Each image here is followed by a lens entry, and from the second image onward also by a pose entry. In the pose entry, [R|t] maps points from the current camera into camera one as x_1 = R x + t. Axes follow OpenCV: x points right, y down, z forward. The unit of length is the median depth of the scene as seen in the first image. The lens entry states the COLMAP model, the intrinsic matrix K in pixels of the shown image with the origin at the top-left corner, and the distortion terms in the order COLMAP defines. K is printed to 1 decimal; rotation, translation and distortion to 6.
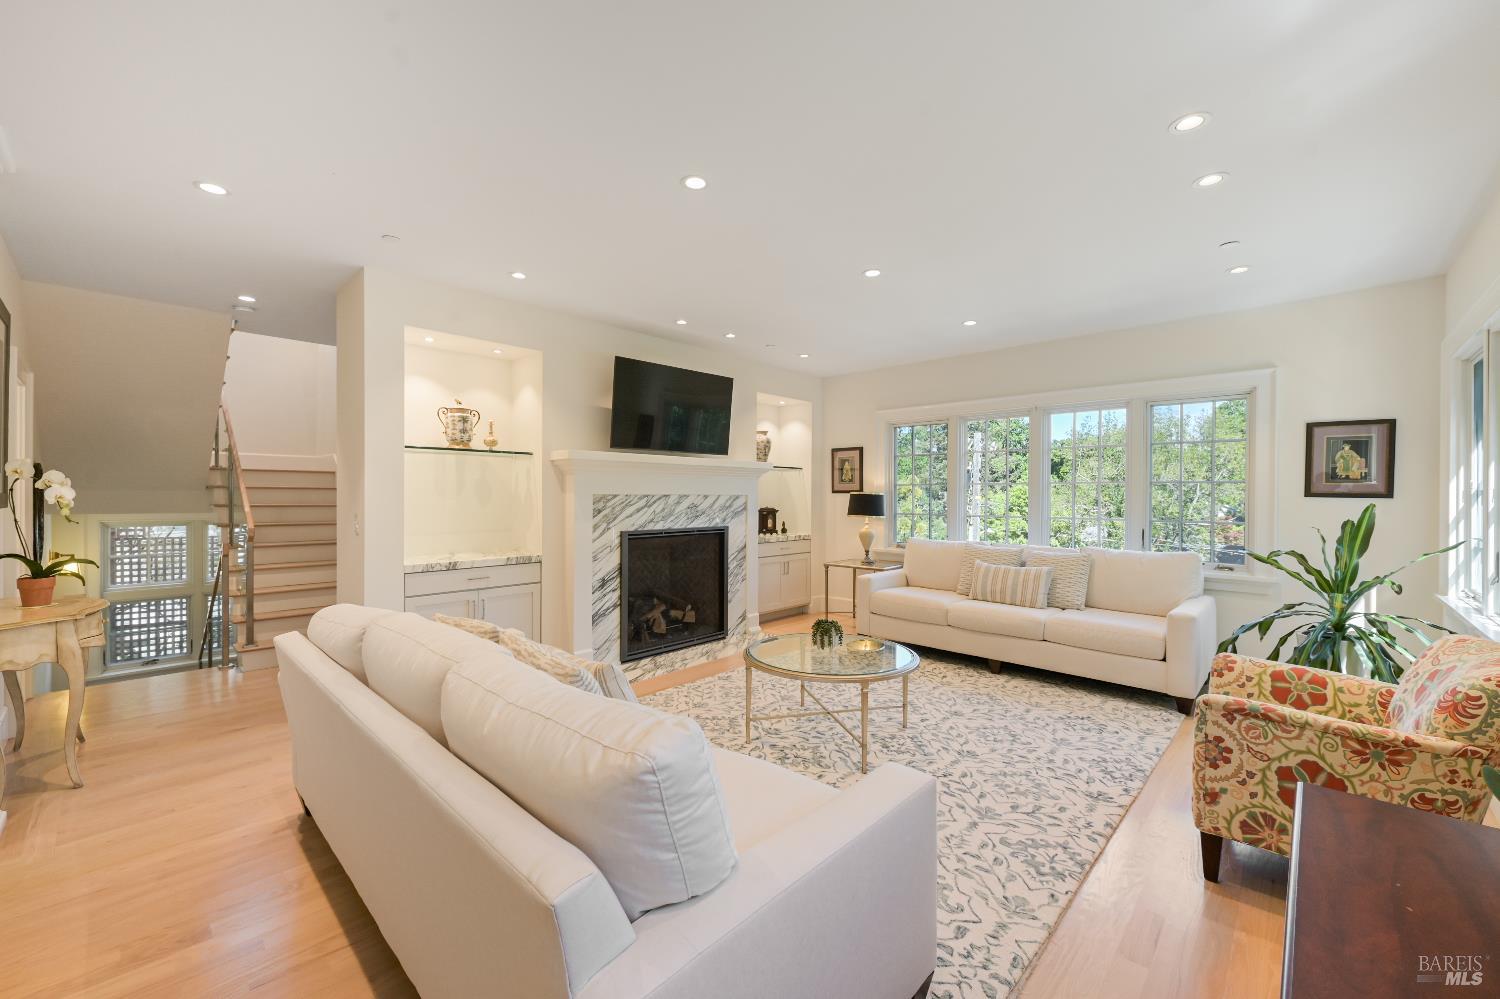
lens RADIAL K [[594.0, 0, 748.4], [0, 594.0, 497.0], [0, 0, 1]] dist [-0.000933, 0.001168]
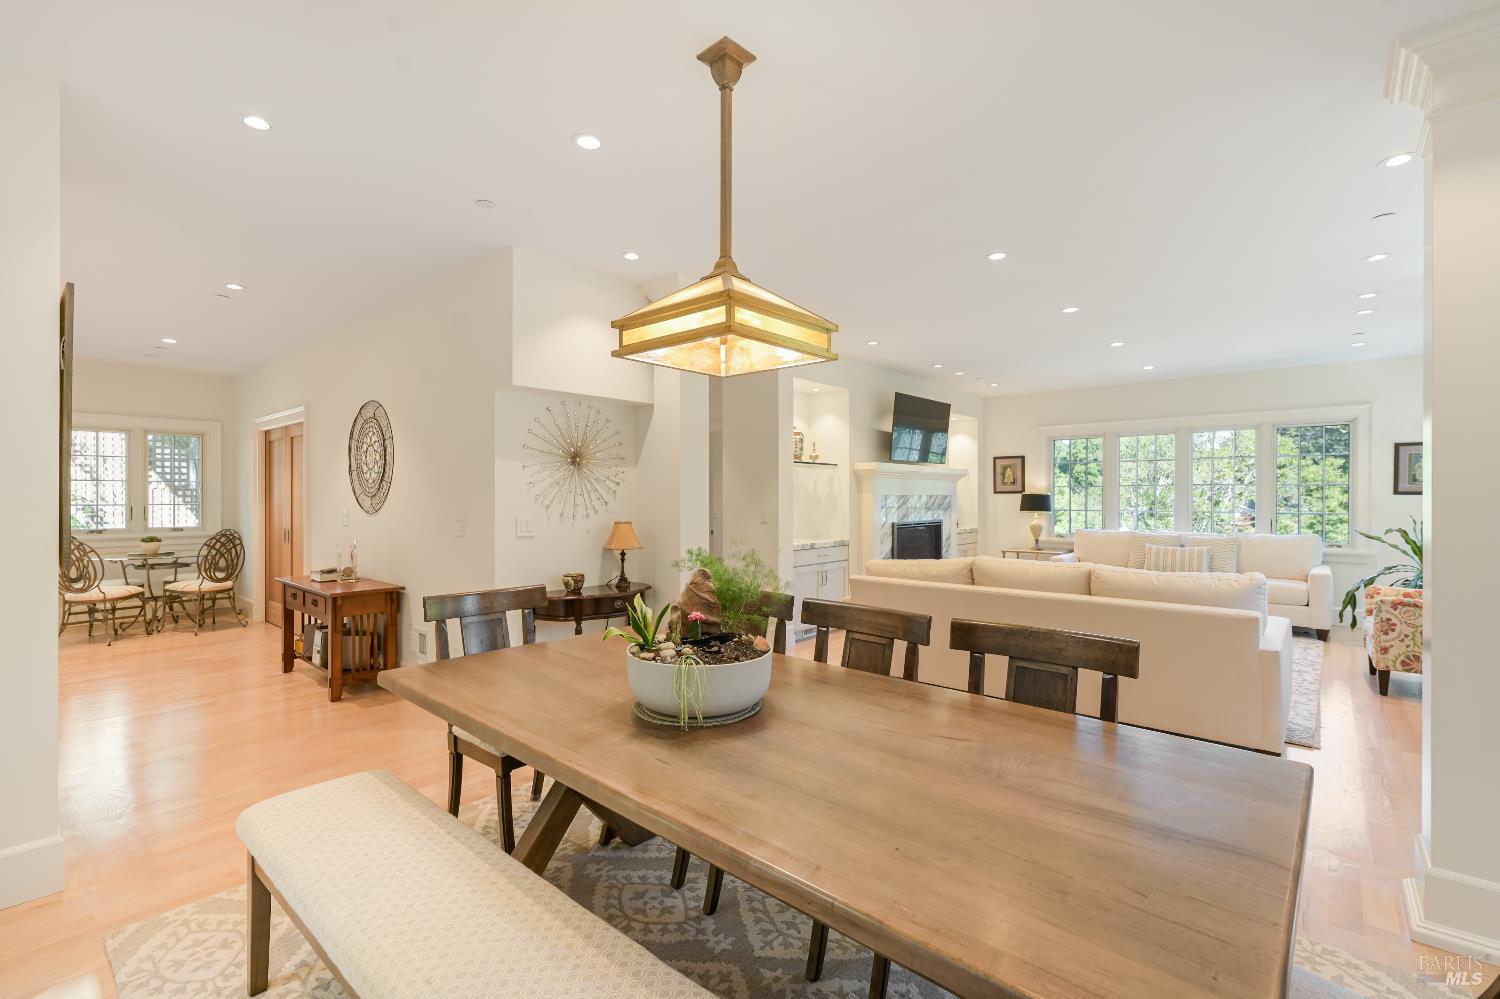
lens RADIAL K [[662.4, 0, 750.5], [0, 662.4, 494.0], [0, 0, 1]] dist [0.005417, 0.000881]
pose [[0.998840, -0.003660, 0.048022, -0.649668], [0.004044, 0.999961, -0.007902, 0.003924], [-0.047991, 0.008087, 0.998815, -0.501630]]
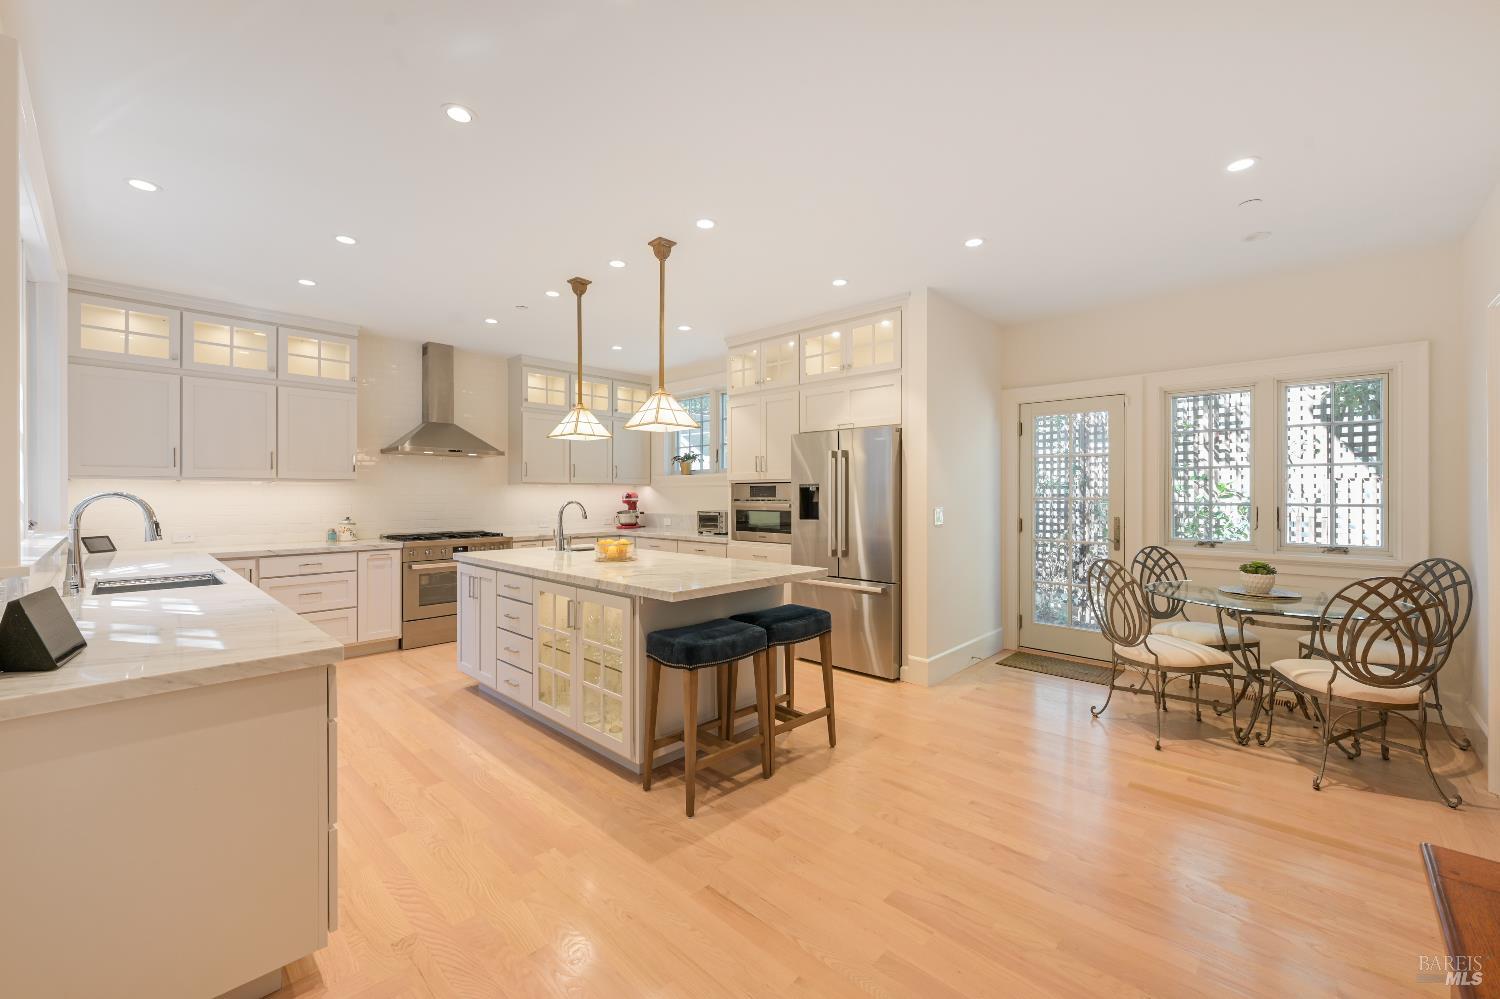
lens RADIAL K [[594.0, 0, 760.4], [0, 594.0, 490.8], [0, 0, 1]] dist [-0.000933, 0.001168]
pose [[-0.005970, -0.005572, -0.999967, -1.158669], [-0.002433, 0.999982, -0.005557, -0.001978], [0.999979, 0.002399, -0.005983, 0.408267]]
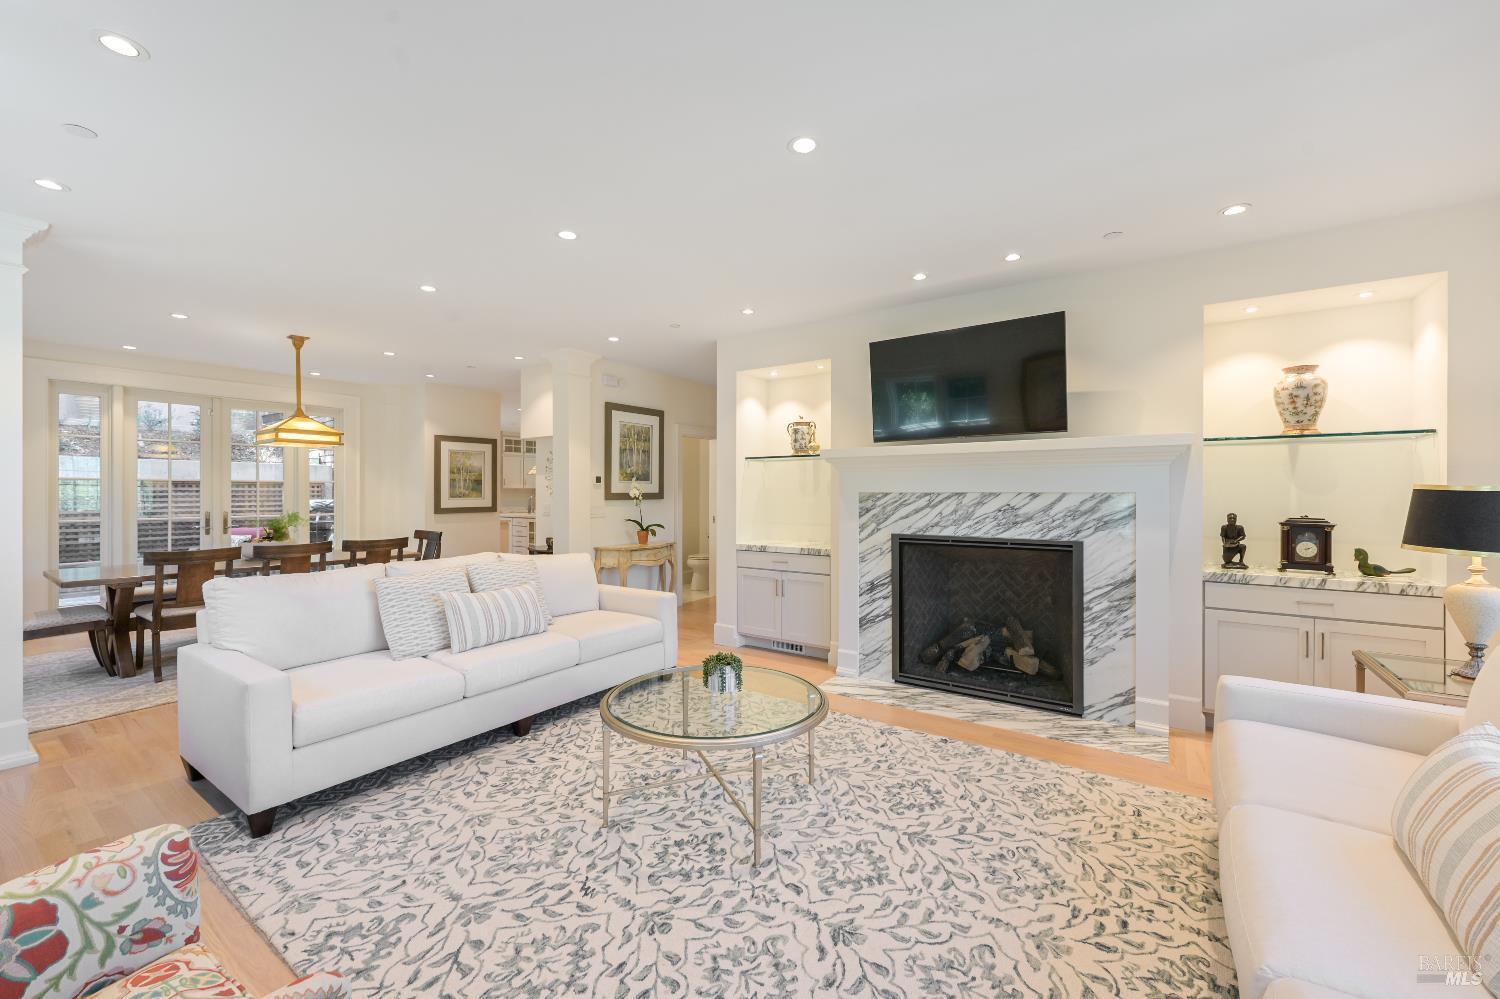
lens RADIAL K [[594.0, 0, 752.0], [0, 594.0, 493.3], [0, 0, 1]] dist [-0.000933, 0.001168]
pose [[0.153869, -0.000907, -0.988091, 0.687431], [-0.003100, 0.999994, -0.001400, -0.001230], [0.988086, 0.003279, 0.153865, 0.703326]]
